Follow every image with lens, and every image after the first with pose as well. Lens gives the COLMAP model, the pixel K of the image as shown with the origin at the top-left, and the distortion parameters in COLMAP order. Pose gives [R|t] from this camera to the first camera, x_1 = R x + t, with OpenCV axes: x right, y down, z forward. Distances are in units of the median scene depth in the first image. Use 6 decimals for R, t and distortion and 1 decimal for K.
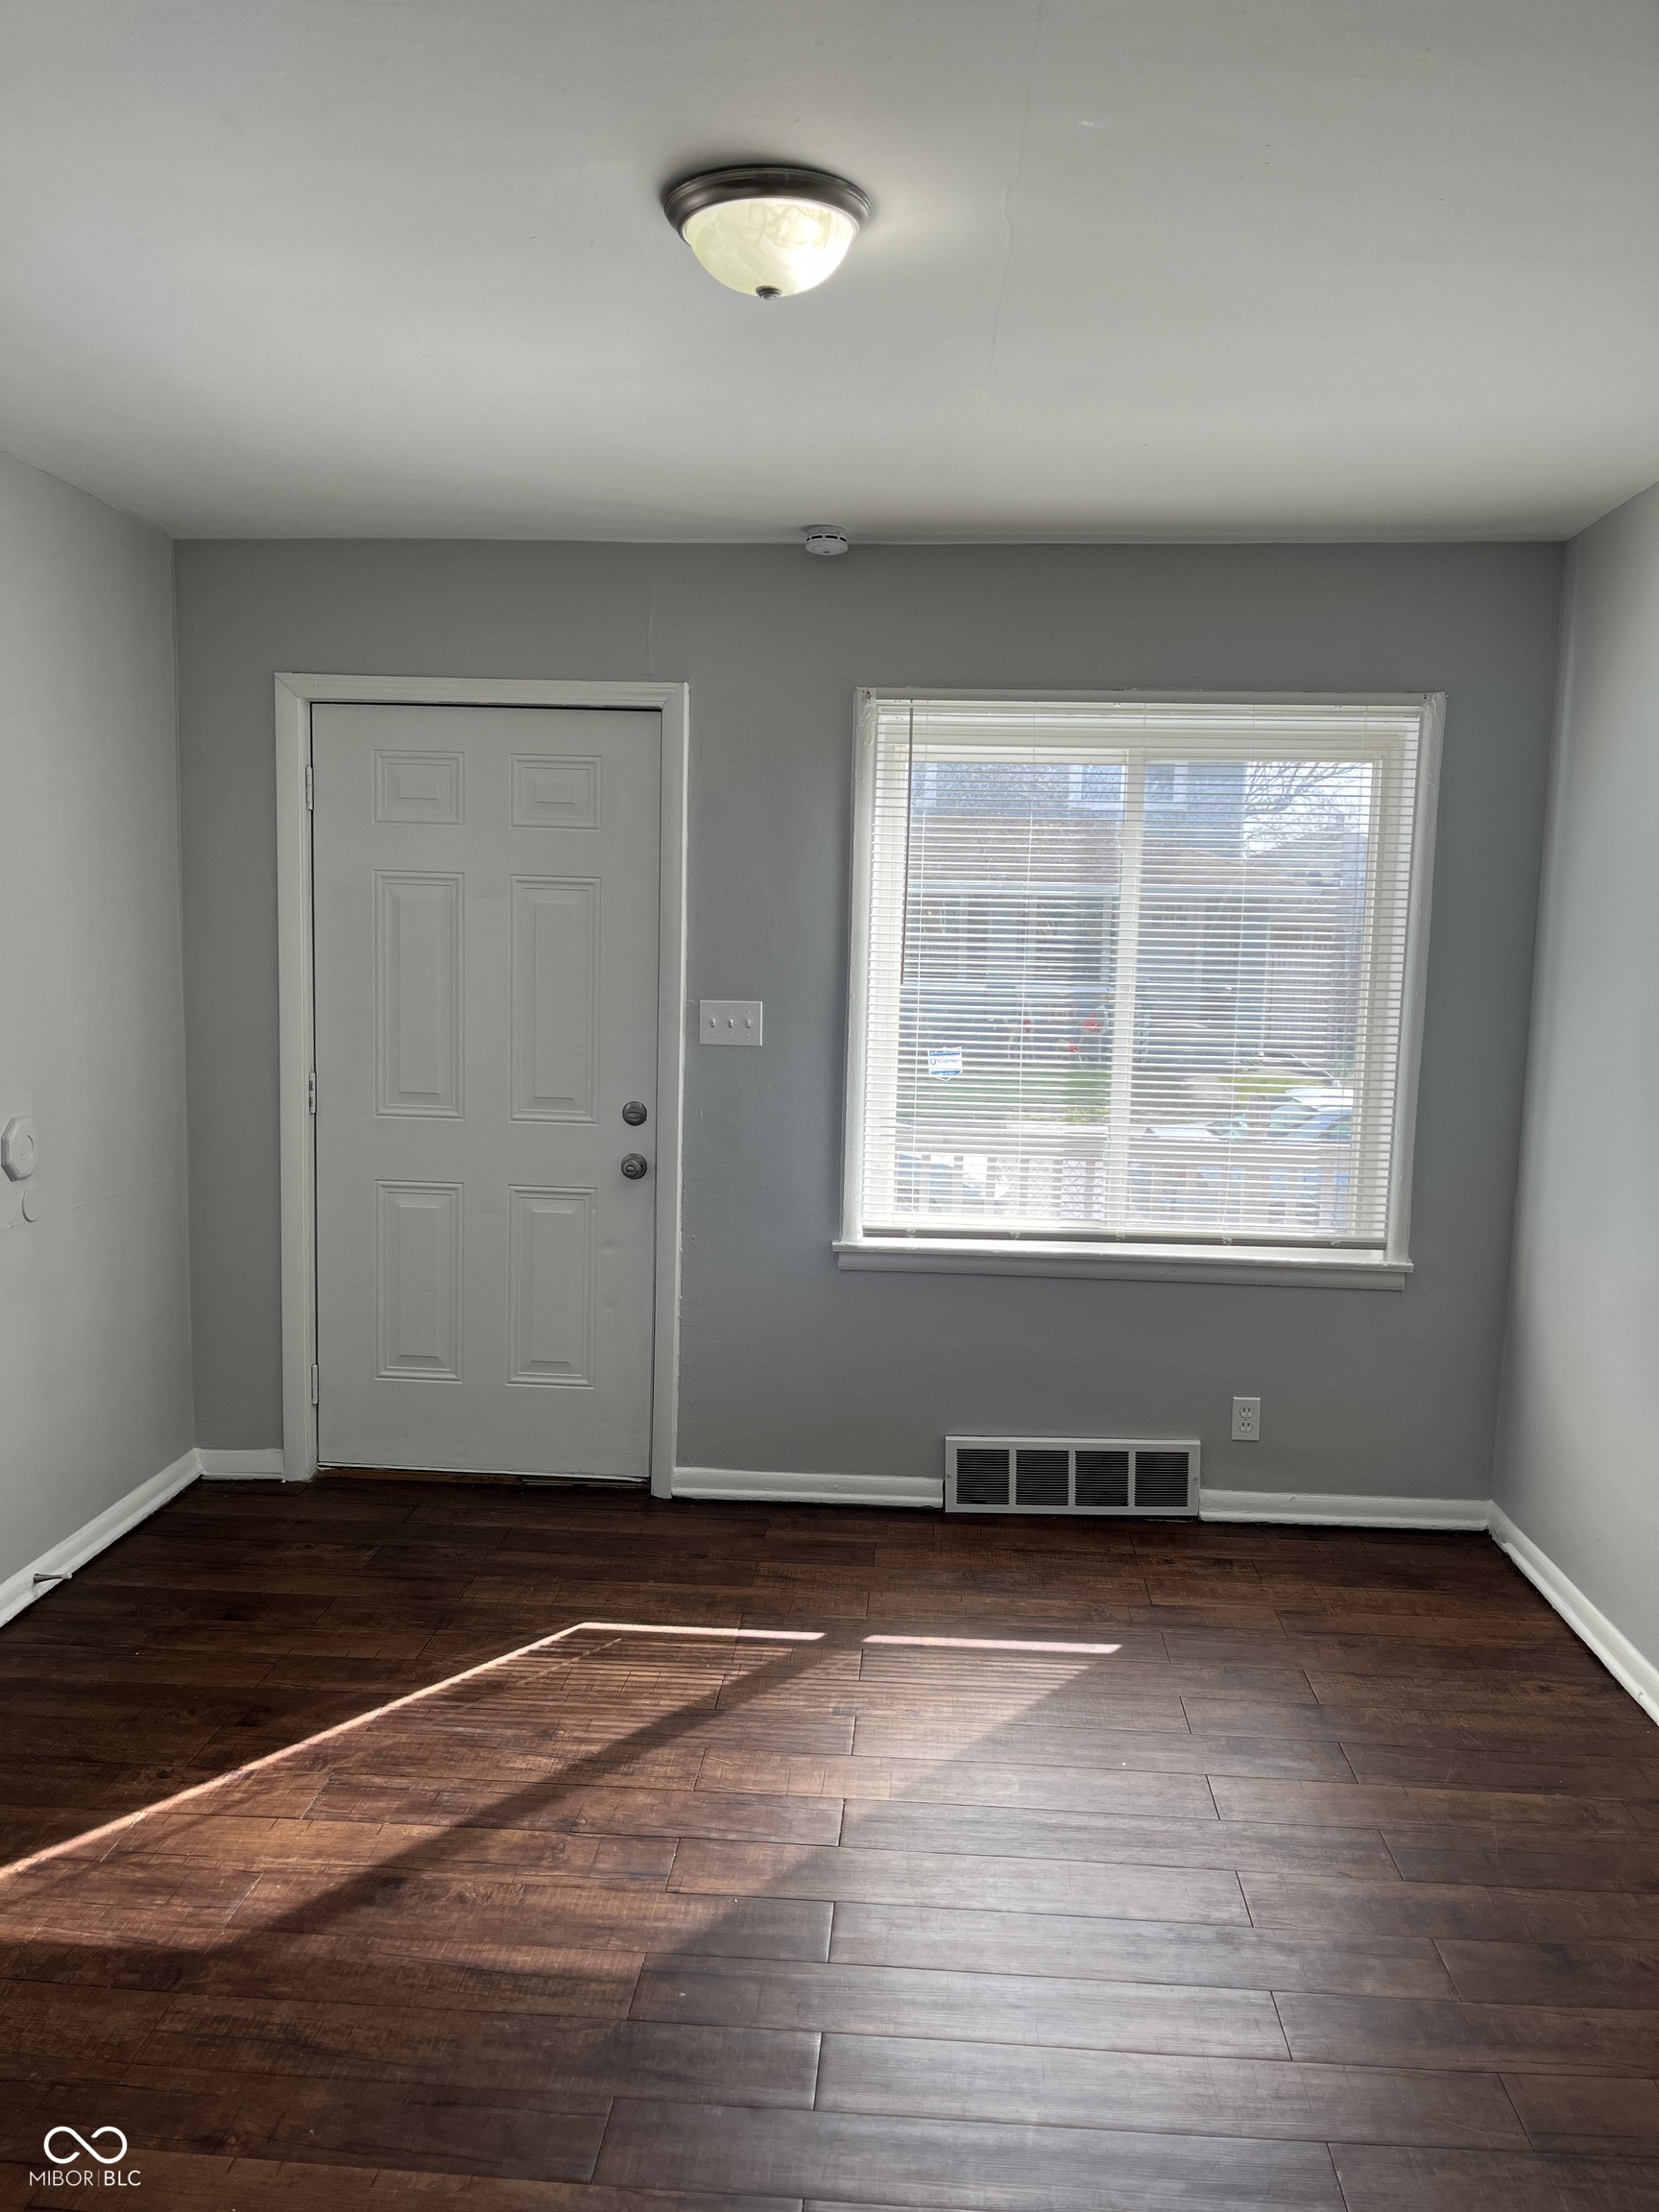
lens RADIAL K [[1668.5, 0, 823.6], [0, 1668.5, 1119.3], [0, 0, 1]] dist [0.039526, -0.060485]
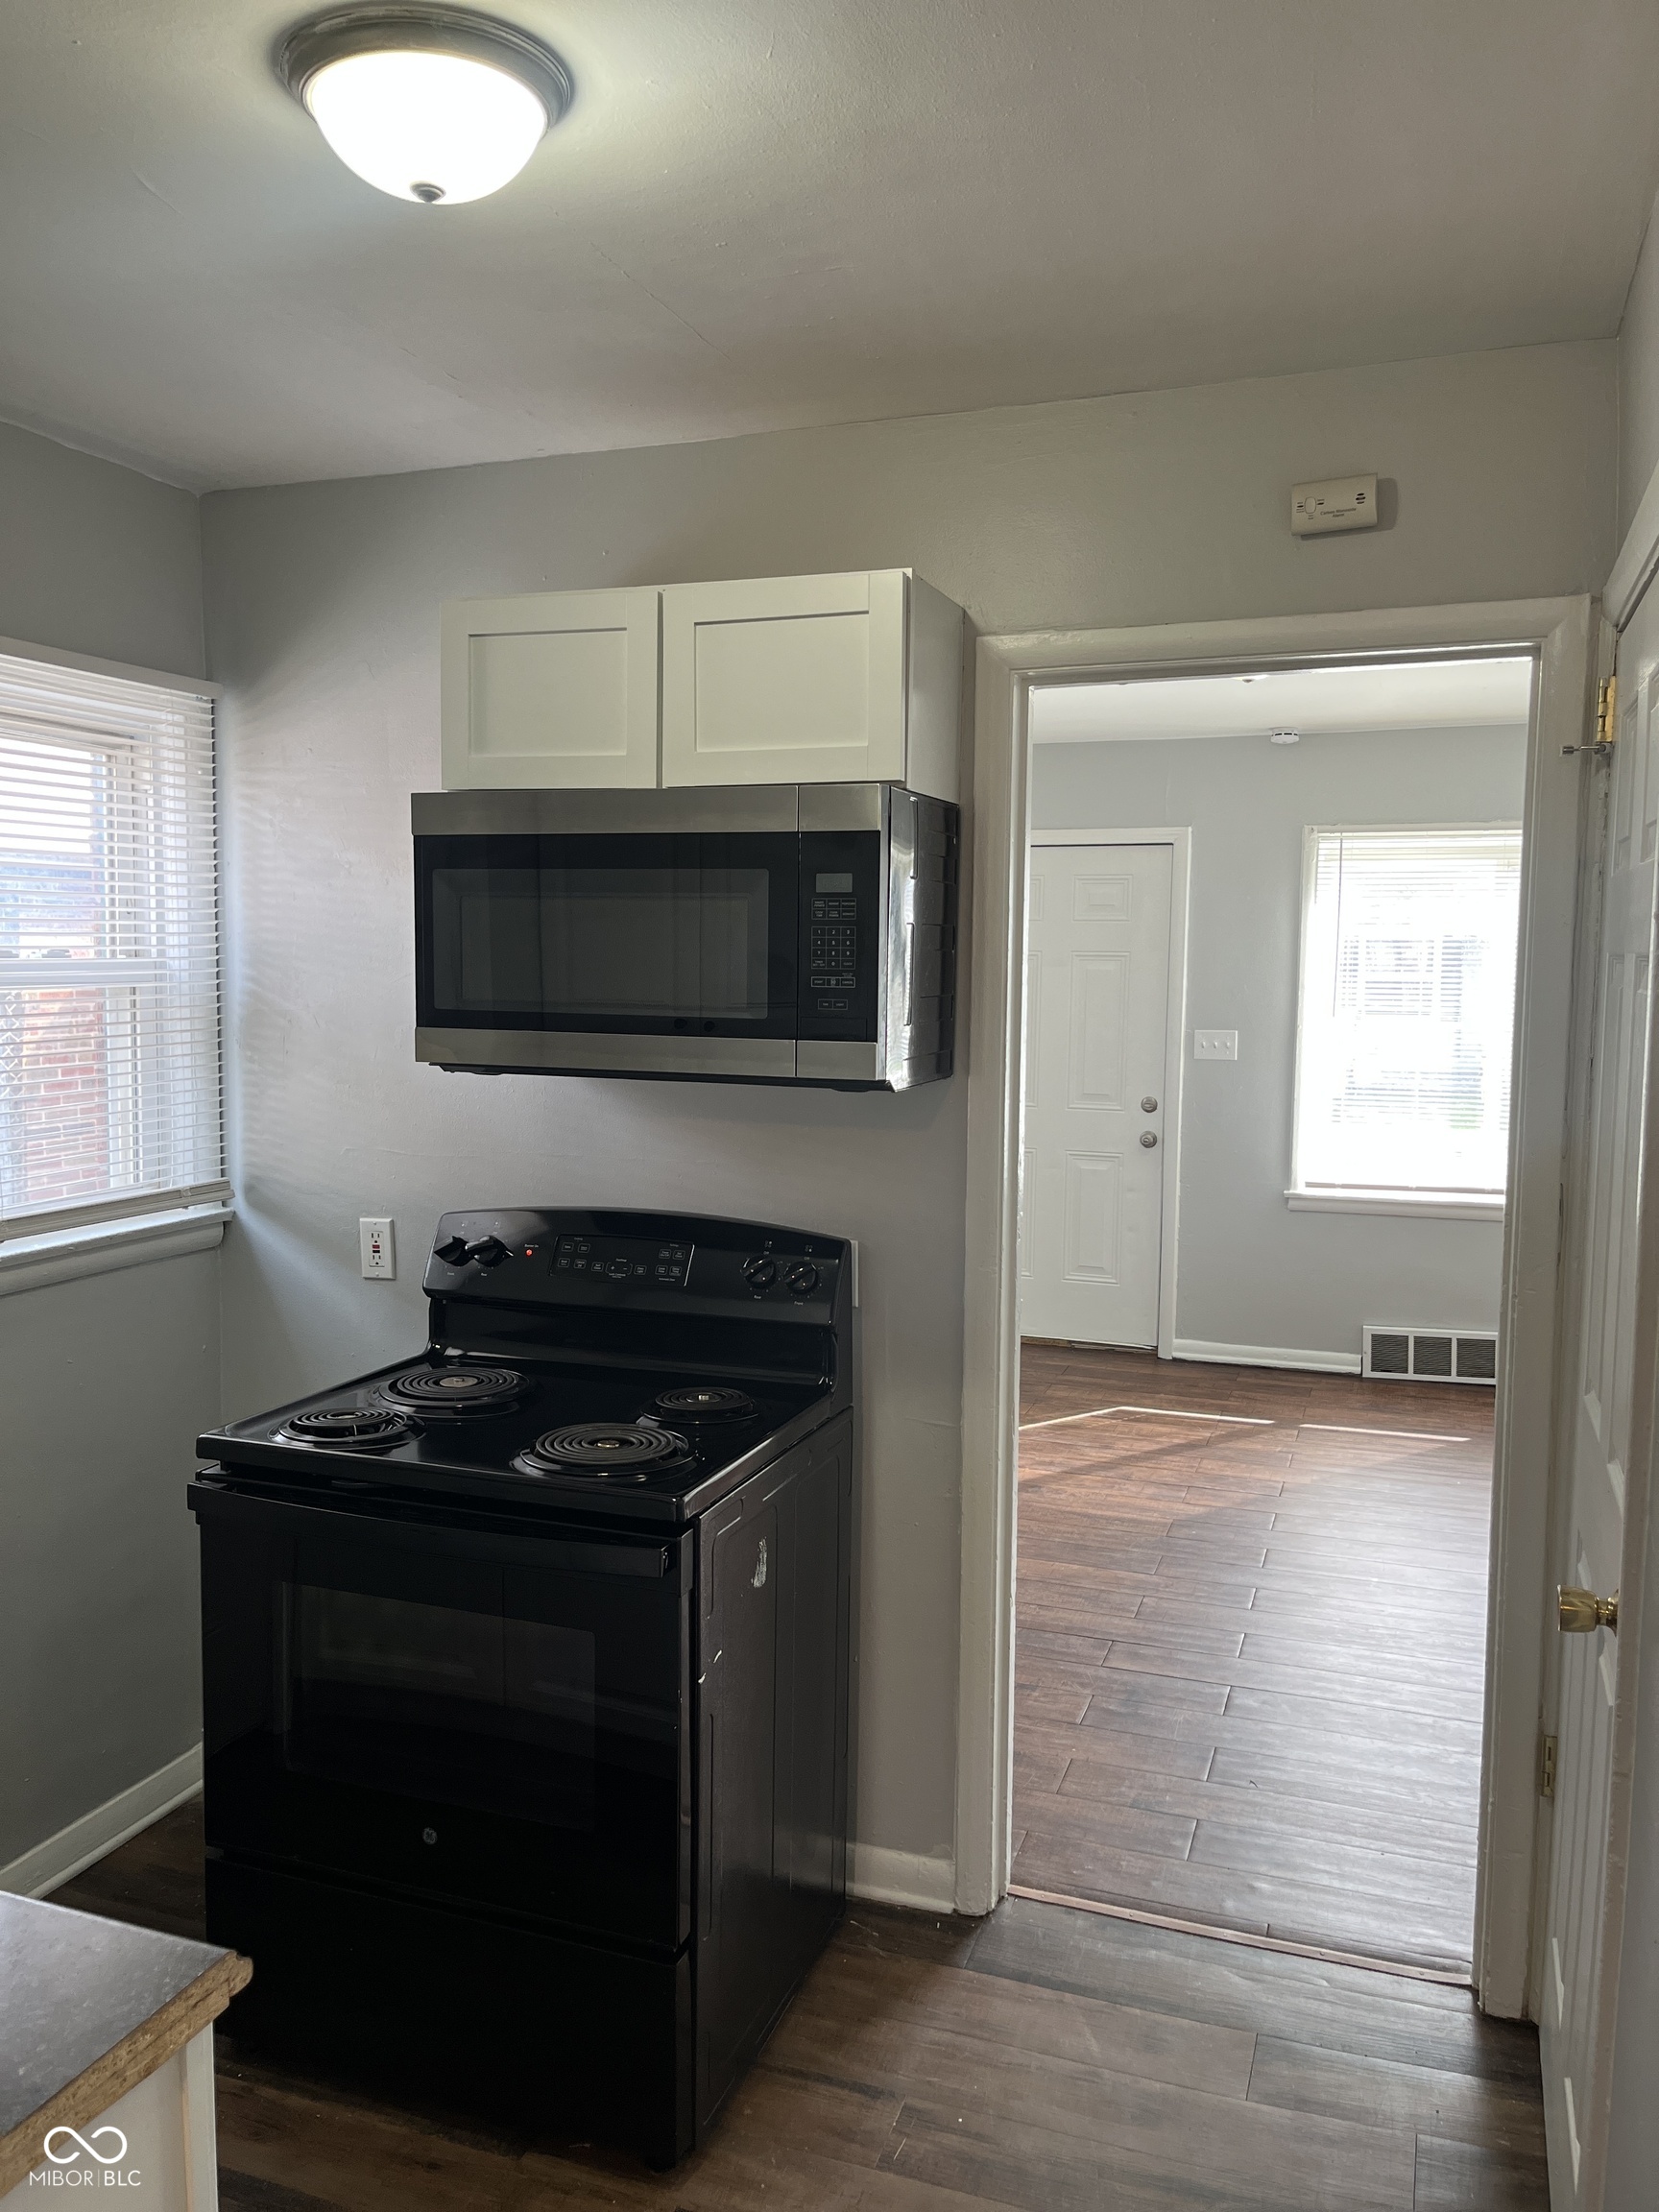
lens RADIAL K [[1668.5, 0, 818.0], [0, 1668.5, 1102.7], [0, 0, 1]] dist [0.039526, -0.060485]
pose [[0.961516, 0.009925, -0.274571, 0.017622], [-0.019658, 0.999271, -0.032718, 0.062636], [0.274046, 0.036856, 0.961010, -0.679511]]
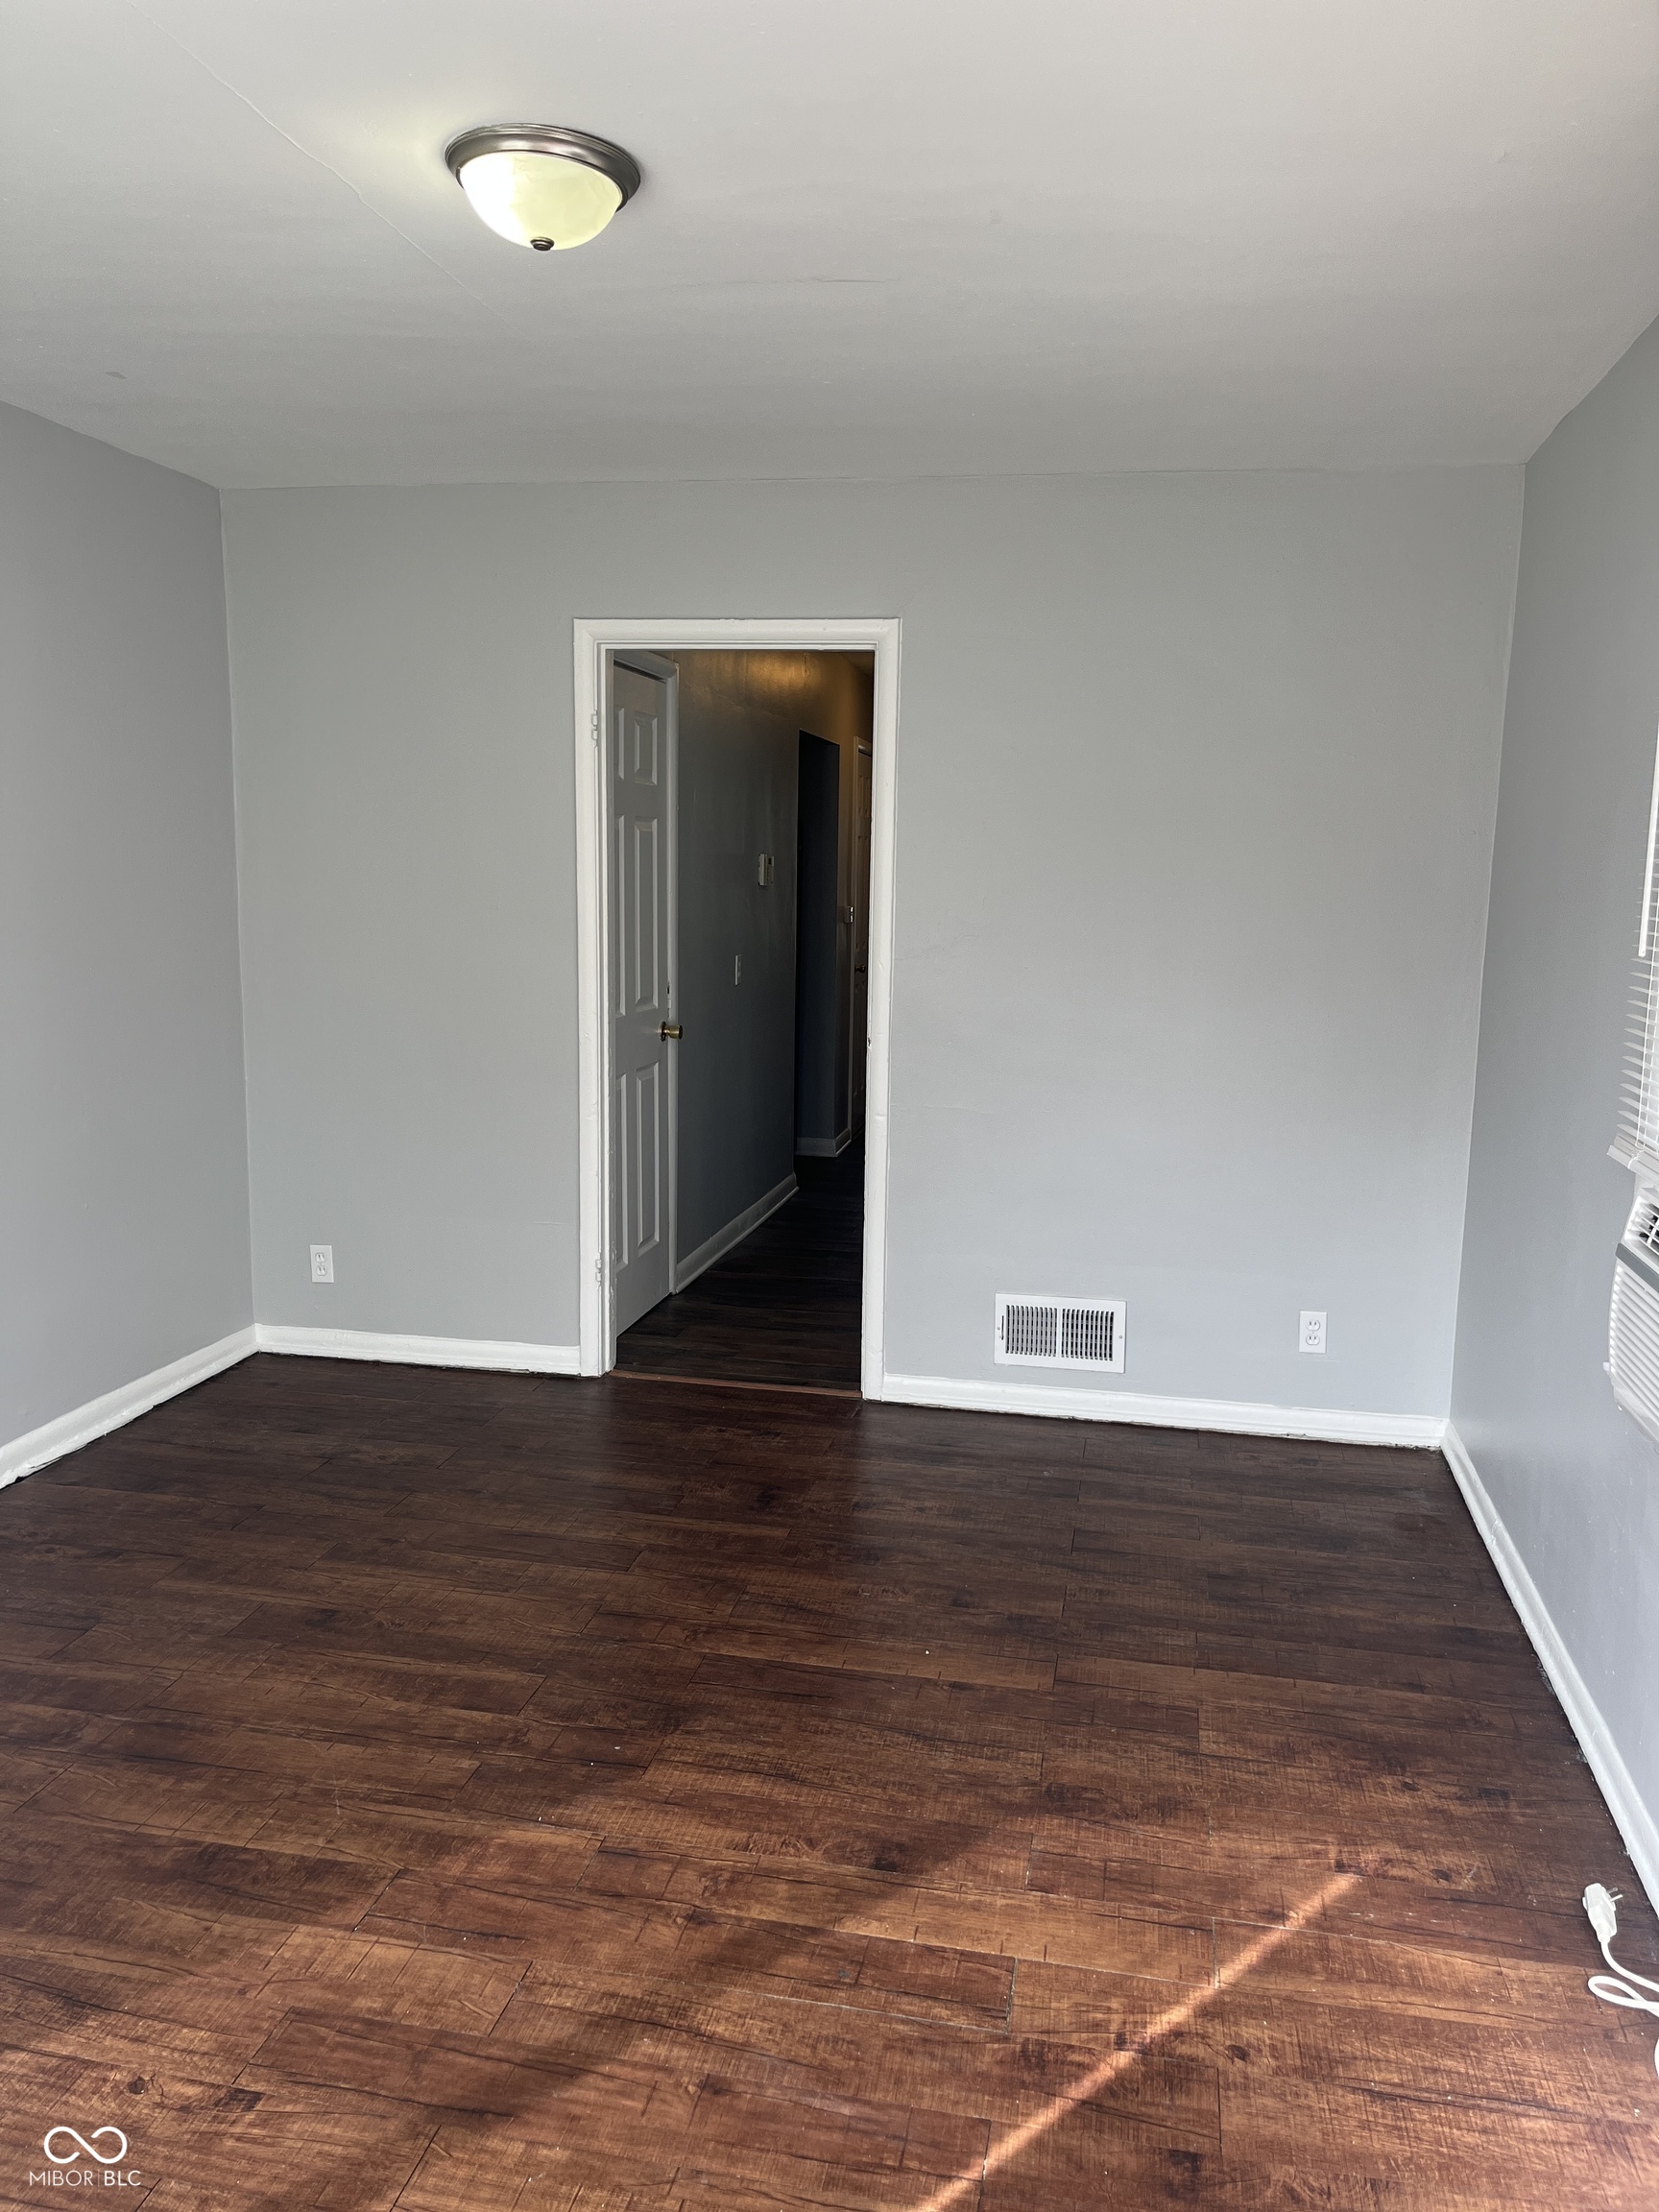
lens RADIAL K [[1668.5, 0, 833.7], [0, 1668.5, 1106.1], [0, 0, 1]] dist [0.039526, -0.060485]
pose [[-0.990919, -0.058832, 0.120909, -0.236048], [-0.024732, 0.963608, 0.266174, -0.159029], [-0.132168, 0.260766, -0.956312, 1.337396]]
